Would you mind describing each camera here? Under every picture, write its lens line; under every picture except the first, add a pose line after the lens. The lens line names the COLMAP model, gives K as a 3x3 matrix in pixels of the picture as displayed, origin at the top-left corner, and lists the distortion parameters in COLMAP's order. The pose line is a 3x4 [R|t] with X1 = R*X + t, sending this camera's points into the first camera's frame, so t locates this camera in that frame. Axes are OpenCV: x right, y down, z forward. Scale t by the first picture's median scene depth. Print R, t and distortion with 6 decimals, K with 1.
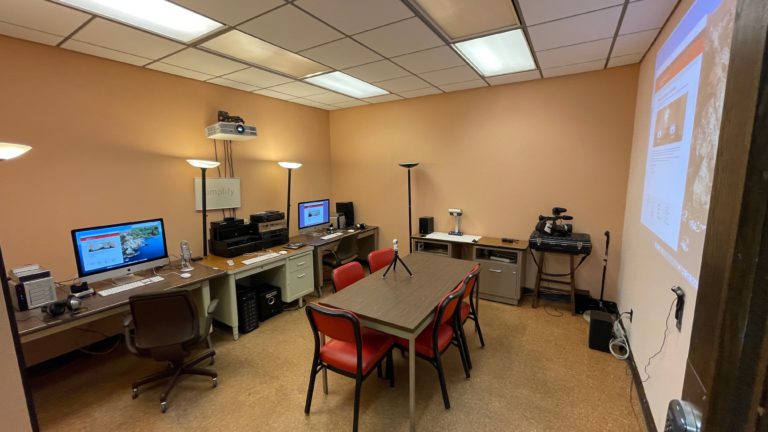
lens RADIAL K [[307.5, 0, 383.2], [0, 307.5, 211.6], [0, 0, 1]] dist [-0.007766, -0.000306]
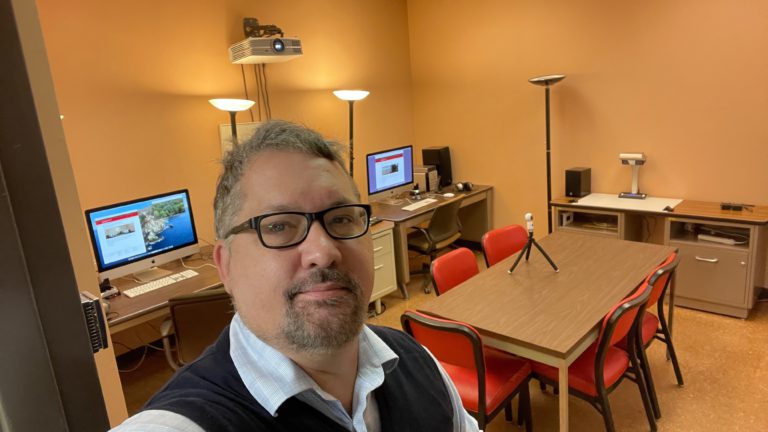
lens RADIAL K [[536.5, 0, 377.3], [0, 536.5, 214.8], [0, 0, 1]] dist [0.035783, -0.031088]
pose [[0.980300, -0.015639, -0.196895, -0.046834], [0.040094, 0.991862, 0.120836, -0.047715], [0.193403, -0.126350, 0.972950, -0.117710]]
